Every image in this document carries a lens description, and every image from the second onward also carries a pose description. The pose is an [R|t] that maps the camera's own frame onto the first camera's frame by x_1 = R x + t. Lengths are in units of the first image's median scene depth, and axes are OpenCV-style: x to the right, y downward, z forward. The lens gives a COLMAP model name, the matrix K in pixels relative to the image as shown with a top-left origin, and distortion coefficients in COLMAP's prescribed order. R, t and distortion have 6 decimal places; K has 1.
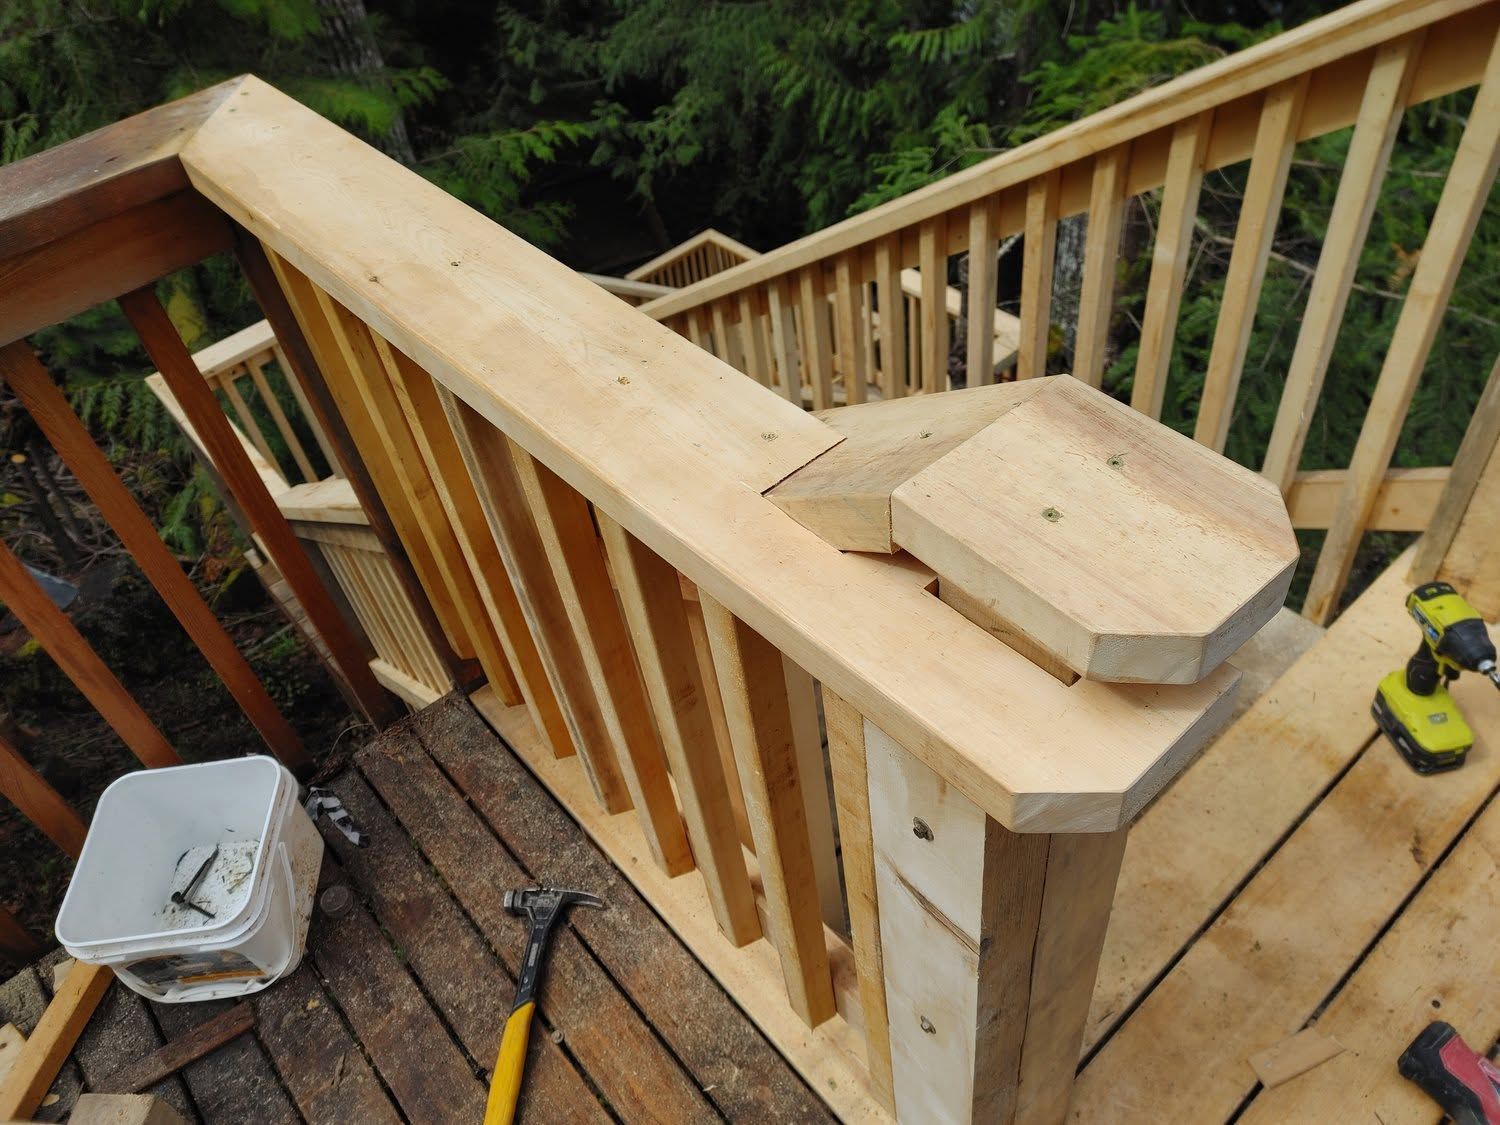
lens RADIAL K [[1133.9, 0, 753.4], [0, 1133.9, 585.3], [0, 0, 1]] dist [0.054948, -0.044659]
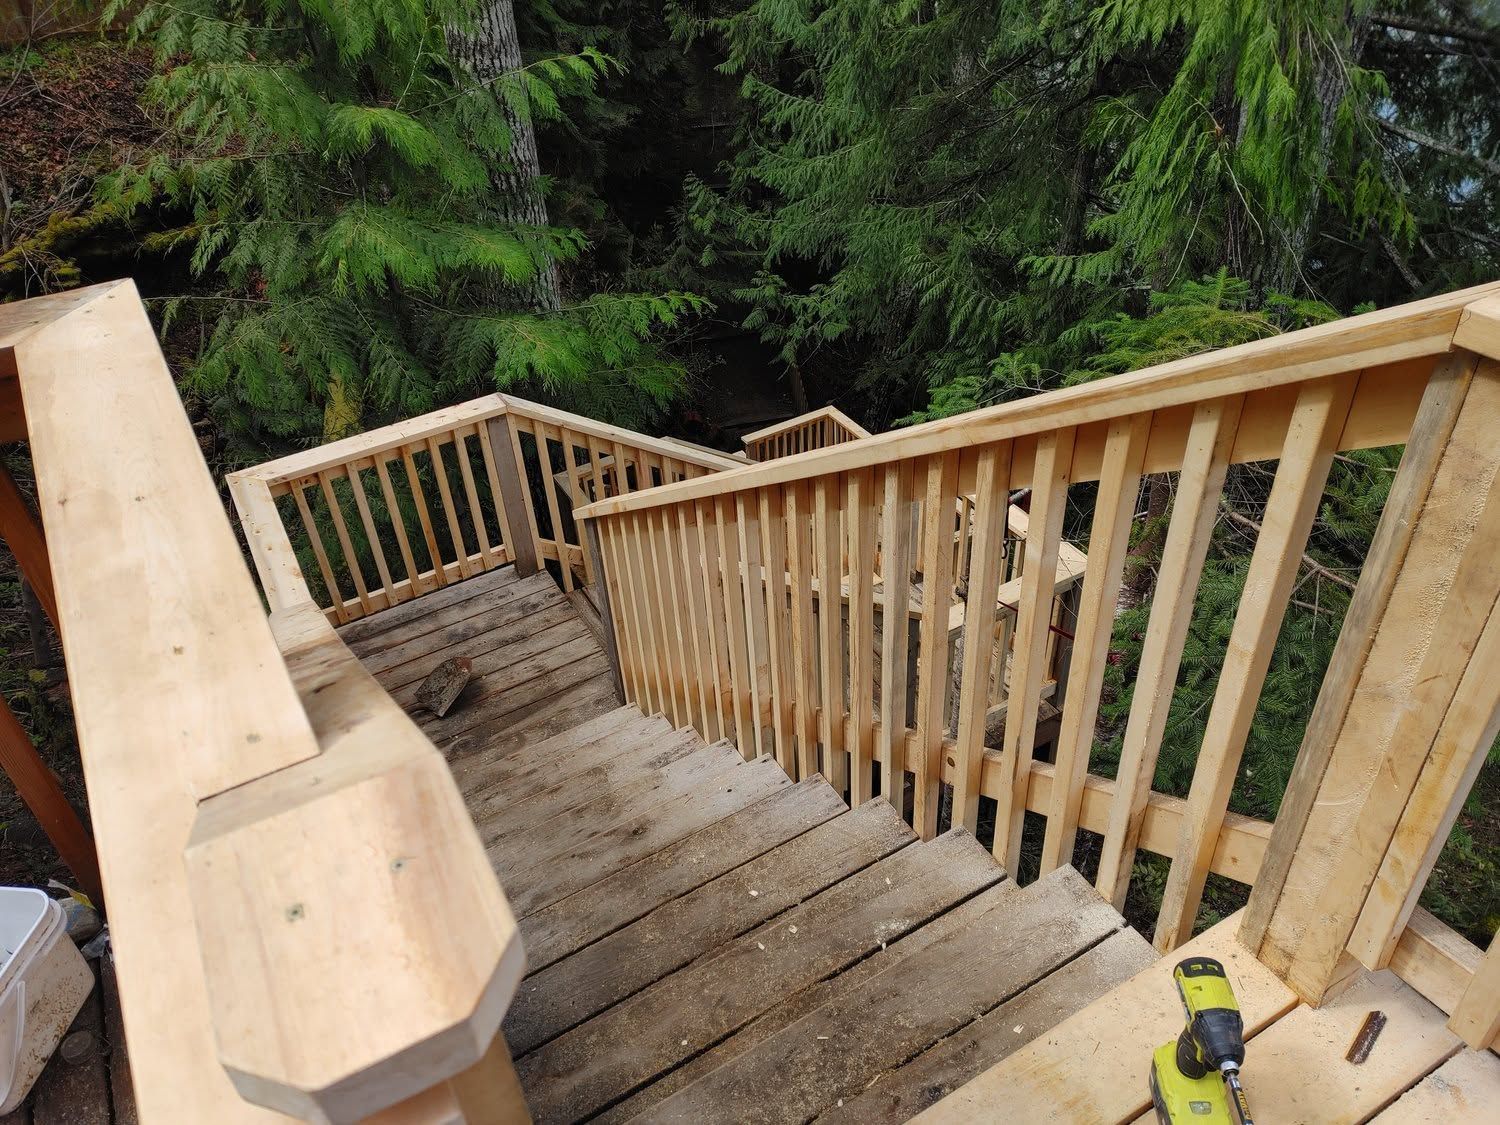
lens RADIAL K [[1133.9, 0, 753.4], [0, 1133.9, 585.3], [0, 0, 1]] dist [0.054948, -0.044659]
pose [[0.978467, 0.168378, -0.119376, 0.045890], [-0.182450, 0.976011, -0.118804, -0.018681], [0.096508, 0.138026, 0.985716, 0.001085]]
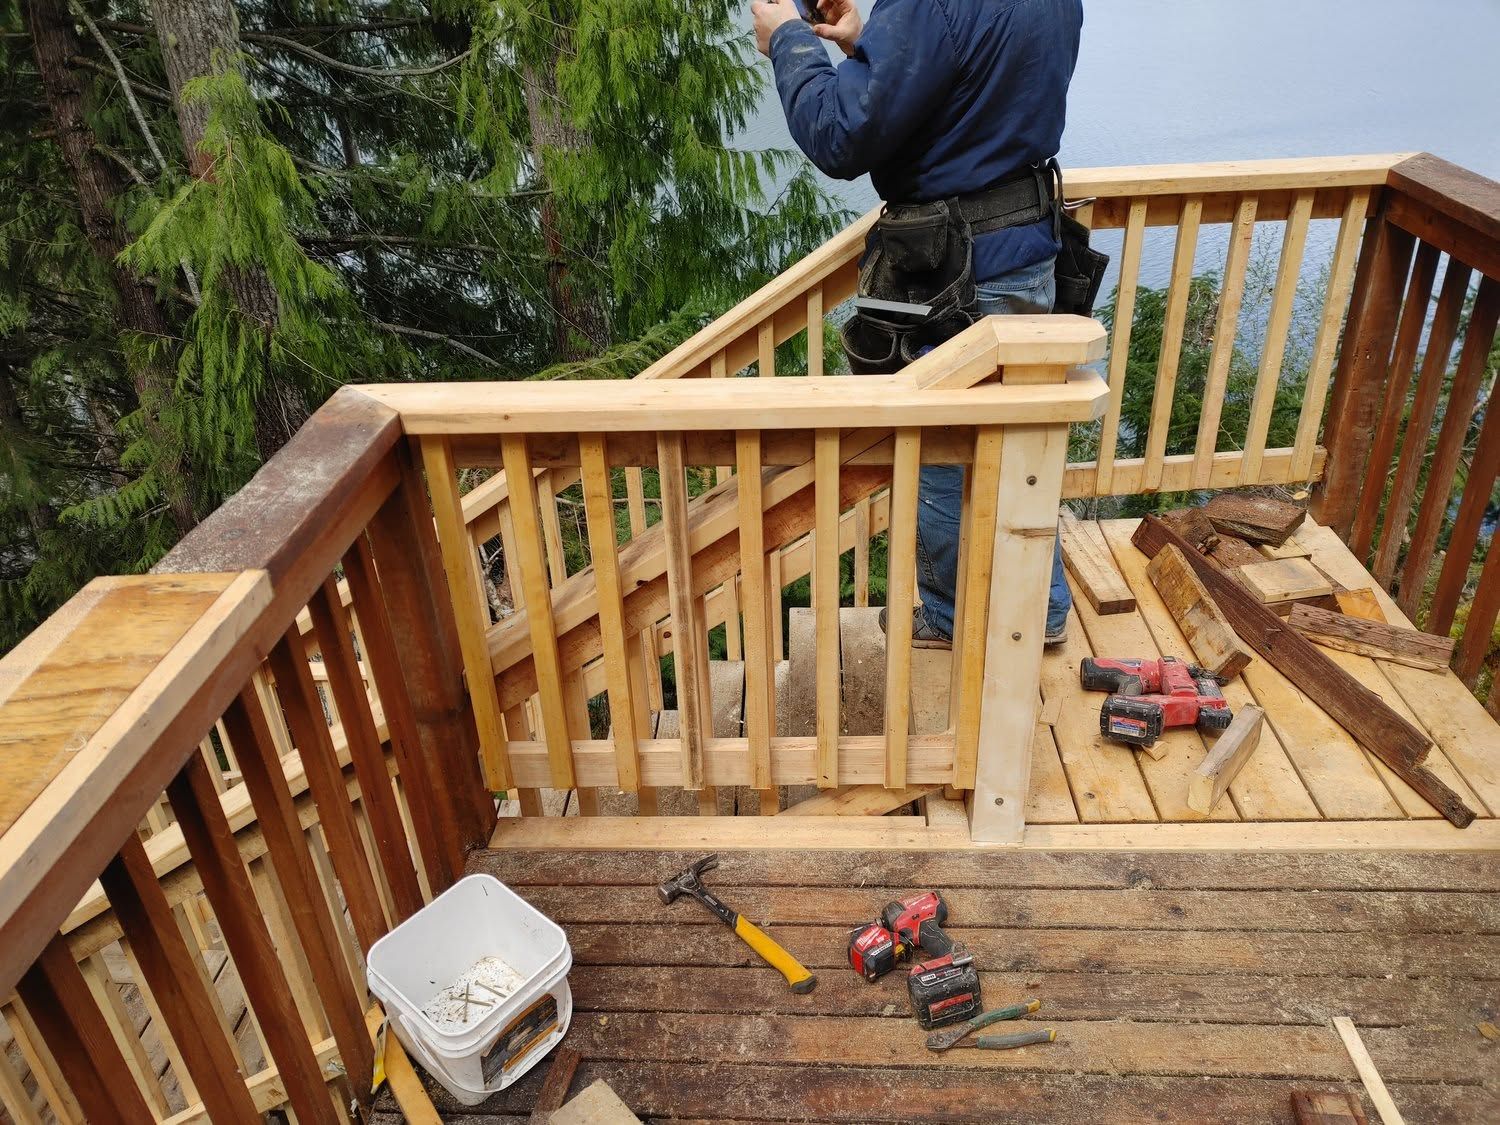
lens RADIAL K [[1133.9, 0, 753.4], [0, 1133.9, 585.3], [0, 0, 1]] dist [0.054948, -0.044659]
pose [[0.687903, -0.293478, 0.663822, -0.157155], [0.504415, 0.850941, -0.146510, 0.036555], [-0.521876, 0.435626, 0.733400, -0.035713]]
